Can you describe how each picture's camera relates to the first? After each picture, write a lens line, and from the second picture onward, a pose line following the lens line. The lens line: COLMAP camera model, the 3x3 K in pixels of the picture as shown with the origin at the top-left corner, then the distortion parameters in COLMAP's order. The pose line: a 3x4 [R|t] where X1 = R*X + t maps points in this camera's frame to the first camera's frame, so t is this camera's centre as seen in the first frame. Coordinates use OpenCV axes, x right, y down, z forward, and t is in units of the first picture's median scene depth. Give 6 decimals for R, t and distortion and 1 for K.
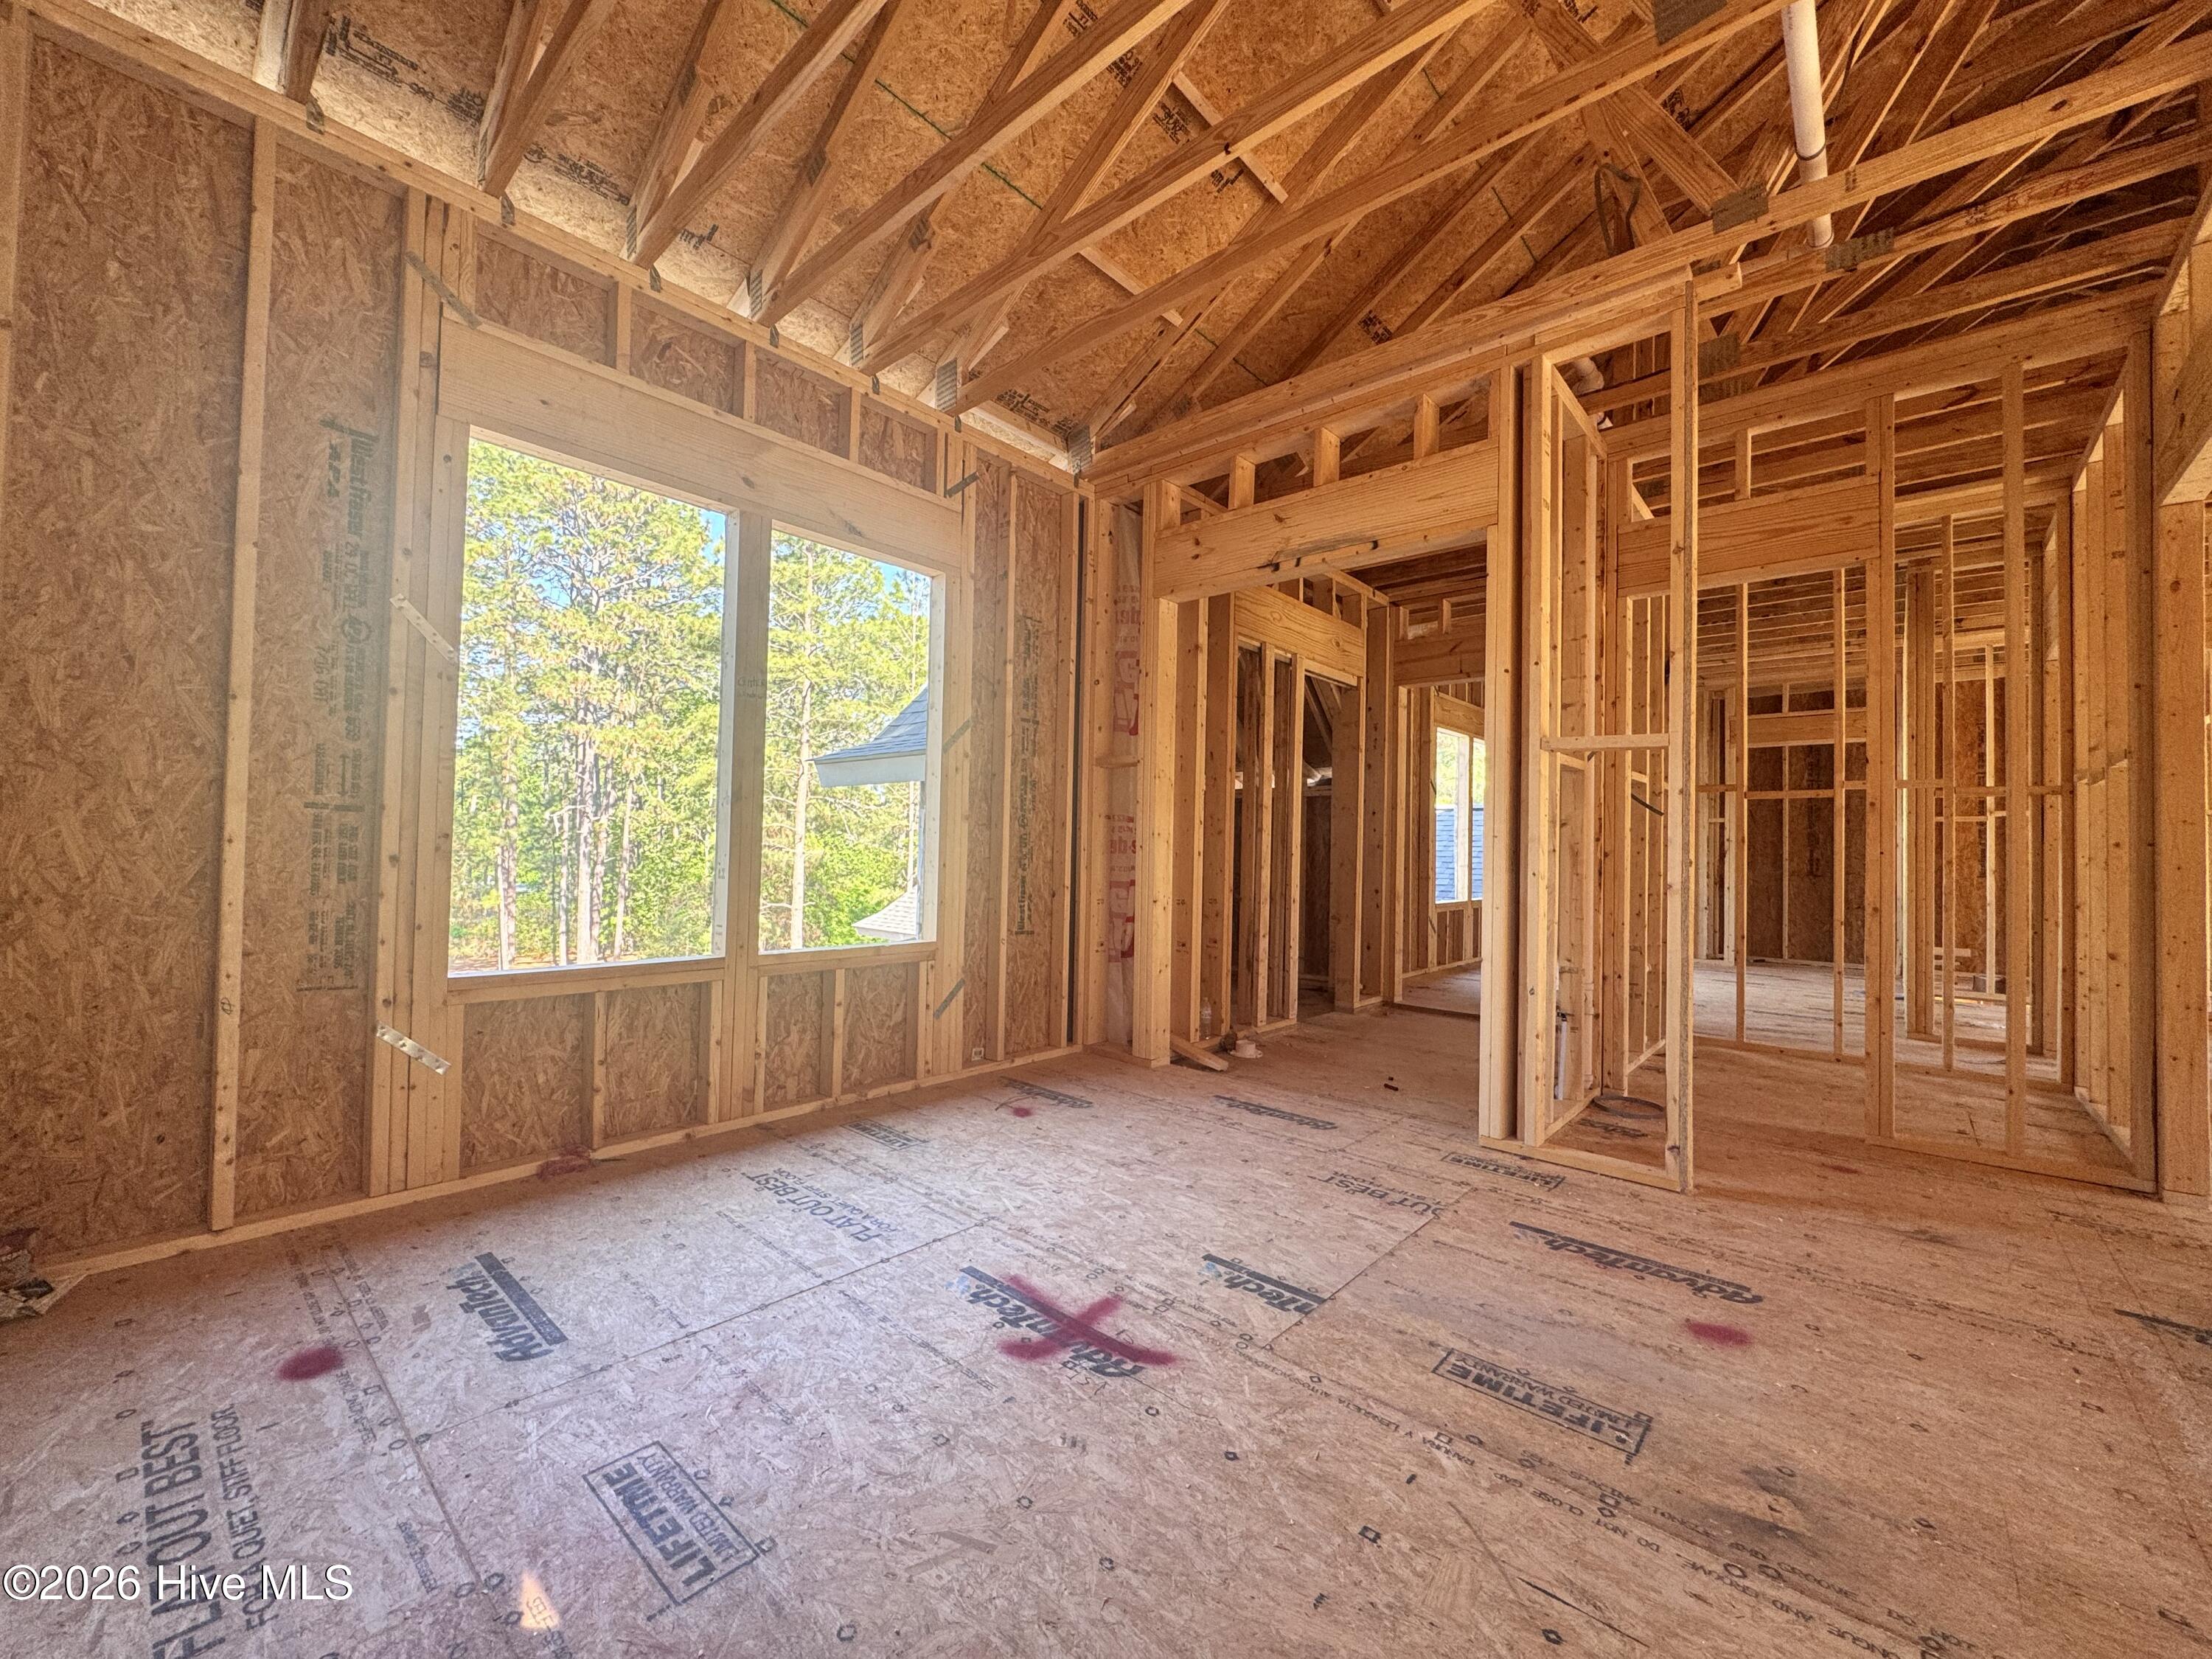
lens RADIAL K [[883.0, 0, 1098.4], [0, 883.0, 826.7], [0, 0, 1]] dist [-0.004276, 0.000056]
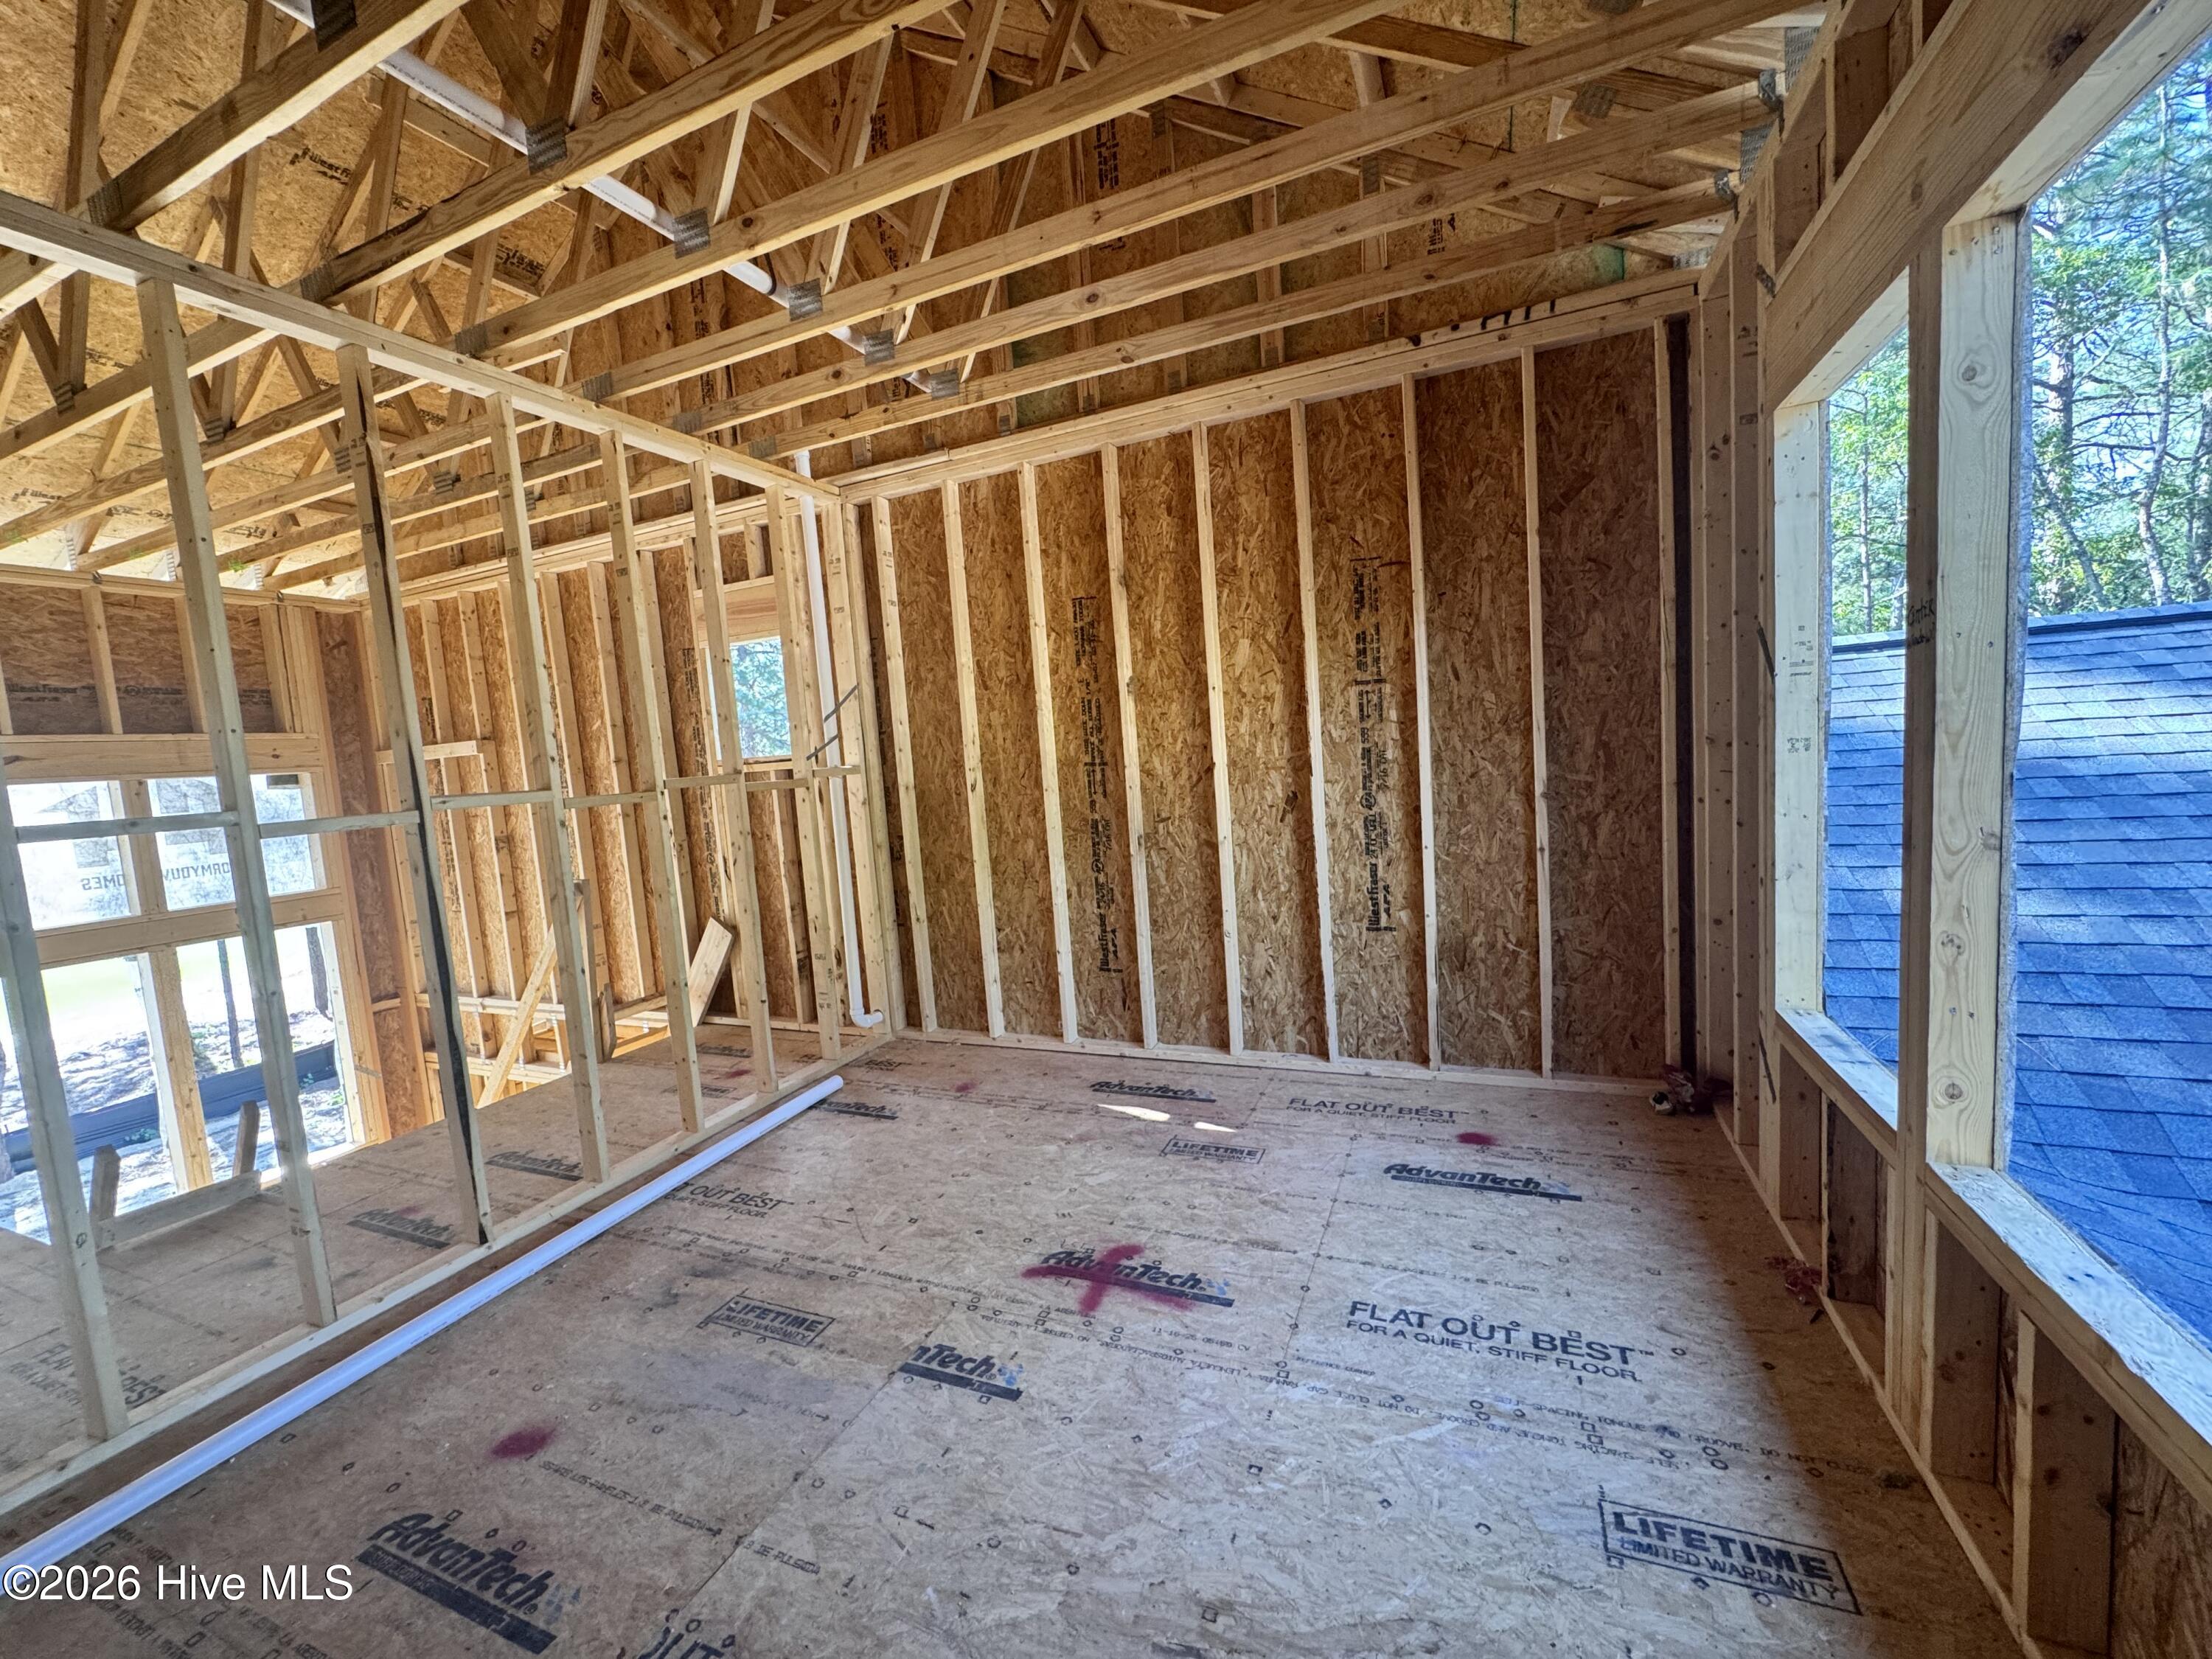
lens RADIAL K [[883.0, 0, 1101.1], [0, 883.0, 835.2], [0, 0, 1]] dist [-0.004276, 0.000056]
pose [[-0.947415, 0.078285, -0.310284, 0.293175], [0.061935, 0.996139, 0.062218, -0.146592], [0.313956, 0.039729, -0.948606, 1.967003]]
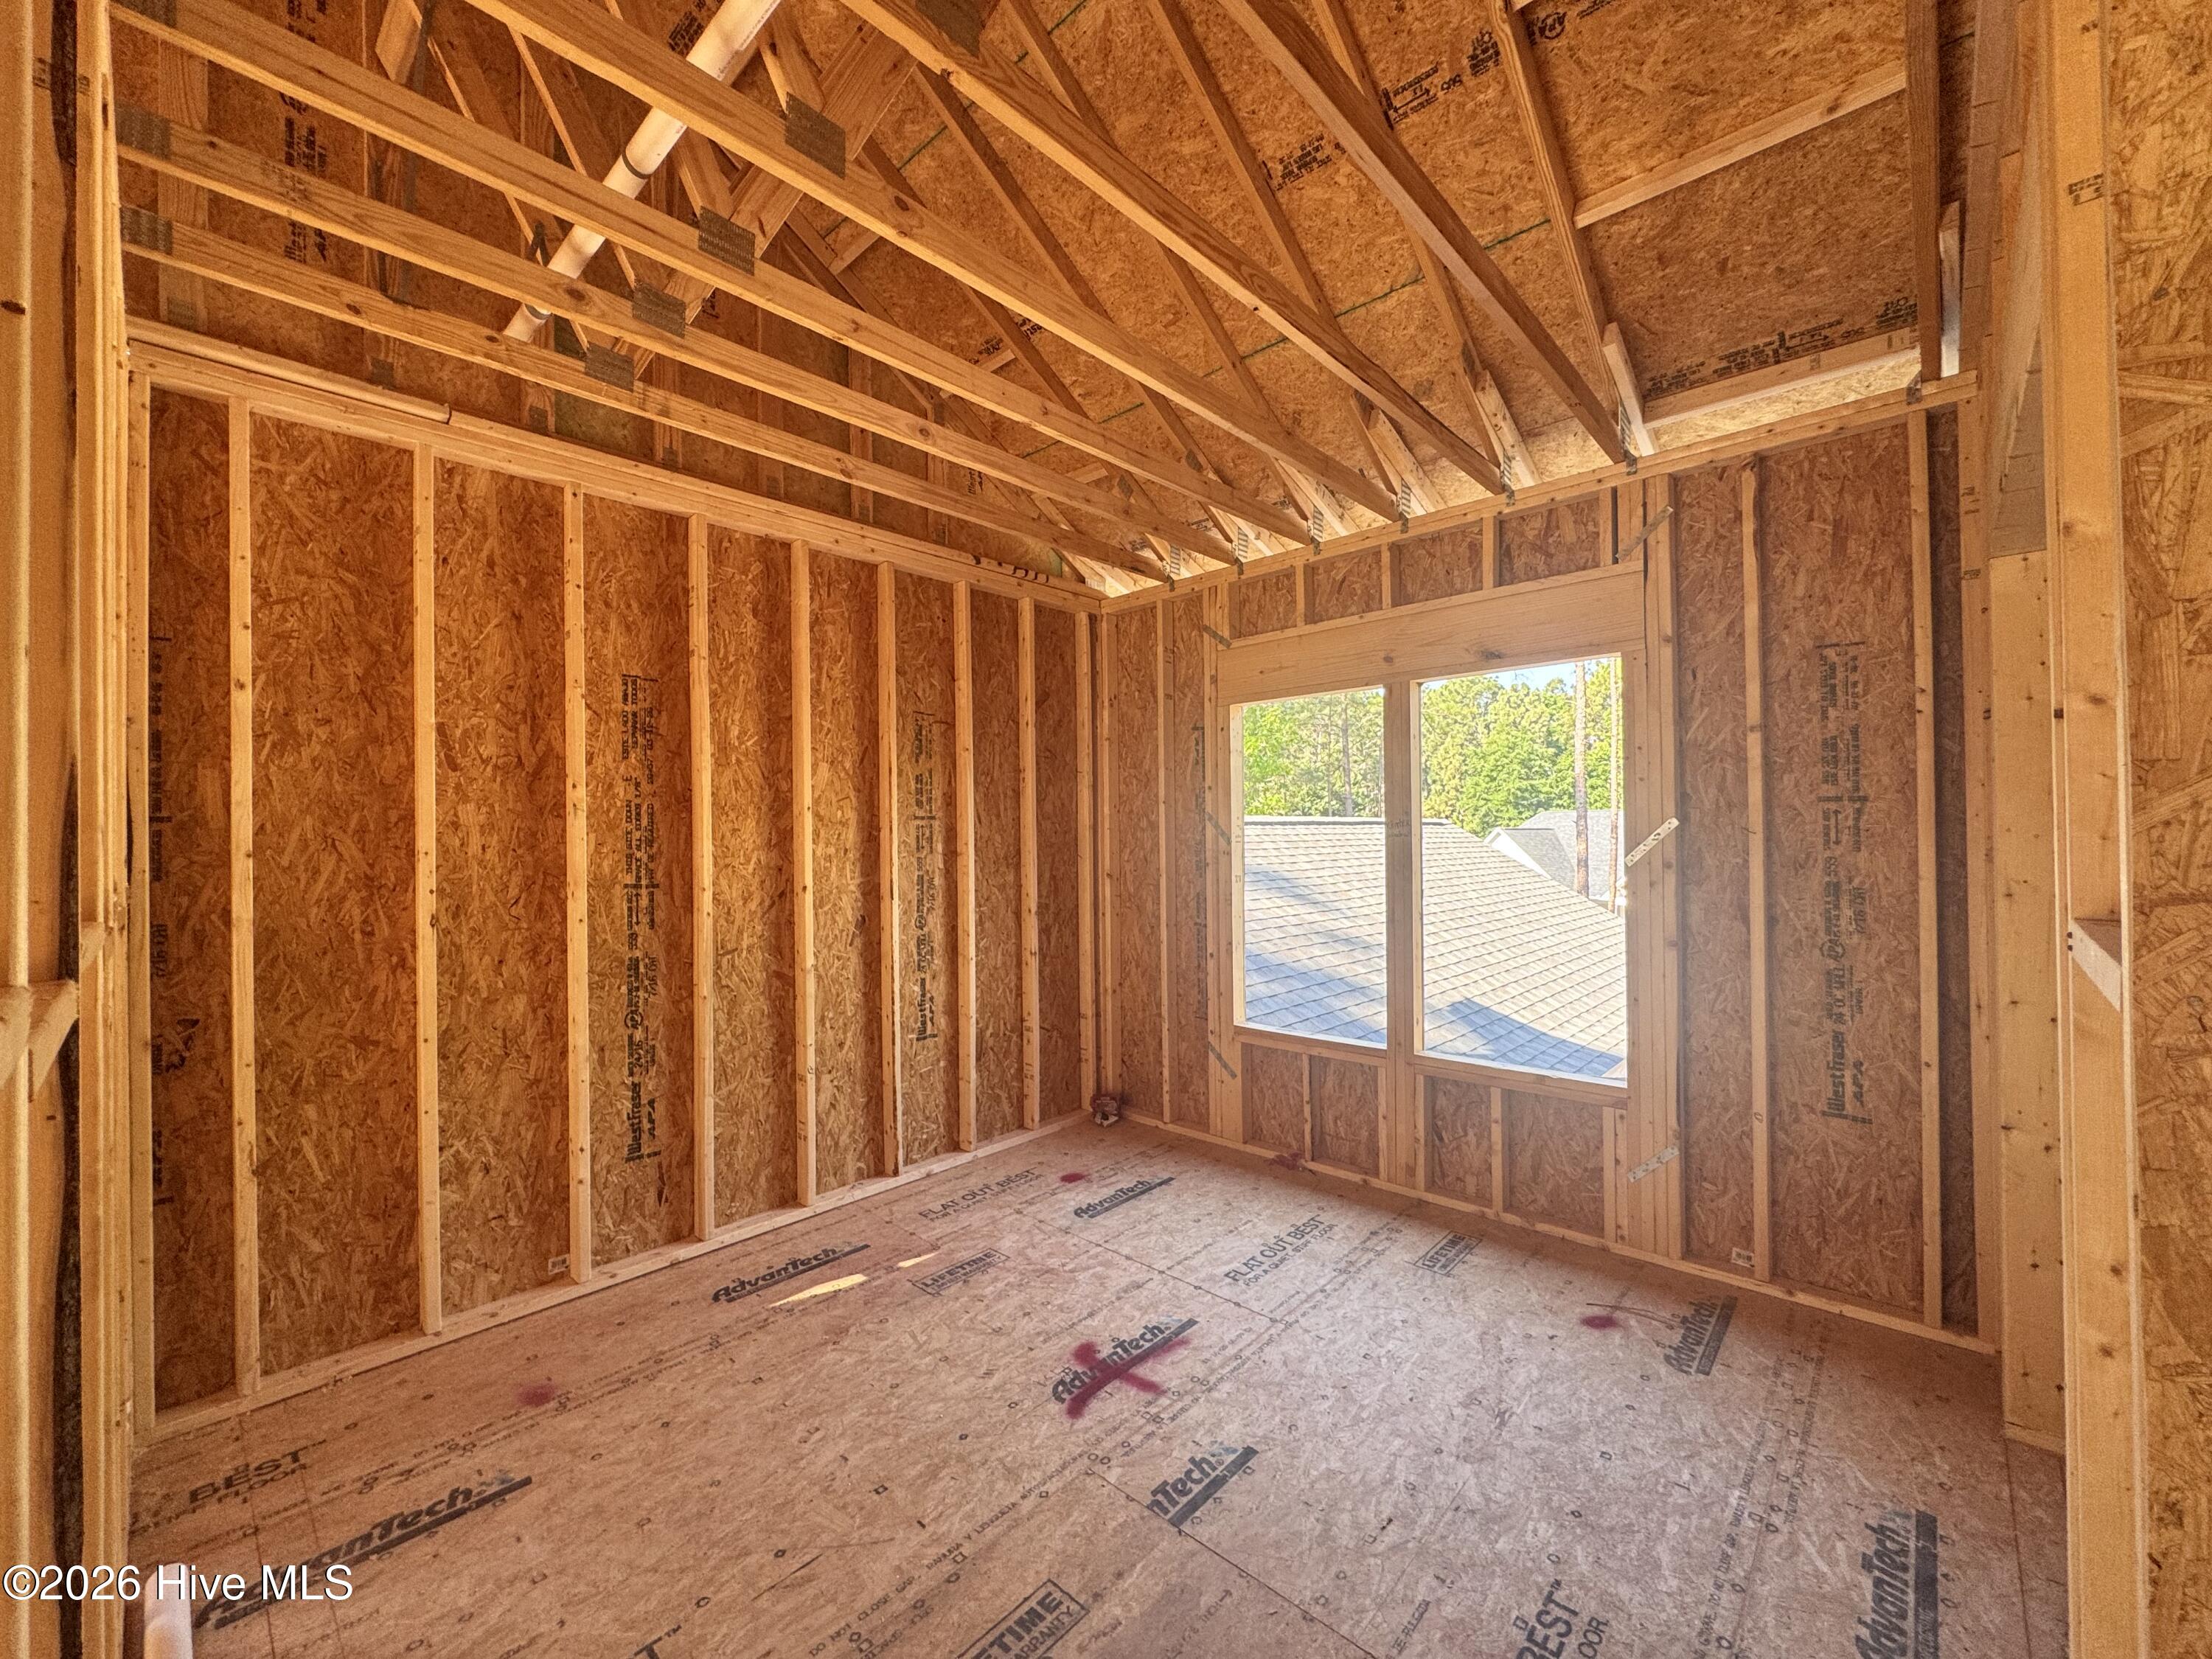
lens RADIAL K [[883.0, 0, 1106.2], [0, 883.0, 835.3], [0, 0, 1]] dist [-0.004276, 0.000056]
pose [[-0.017583, -0.024025, -0.999557, 1.202048], [0.040838, 0.998860, -0.024726, -0.200277], [0.999011, -0.041254, -0.016582, 0.928185]]
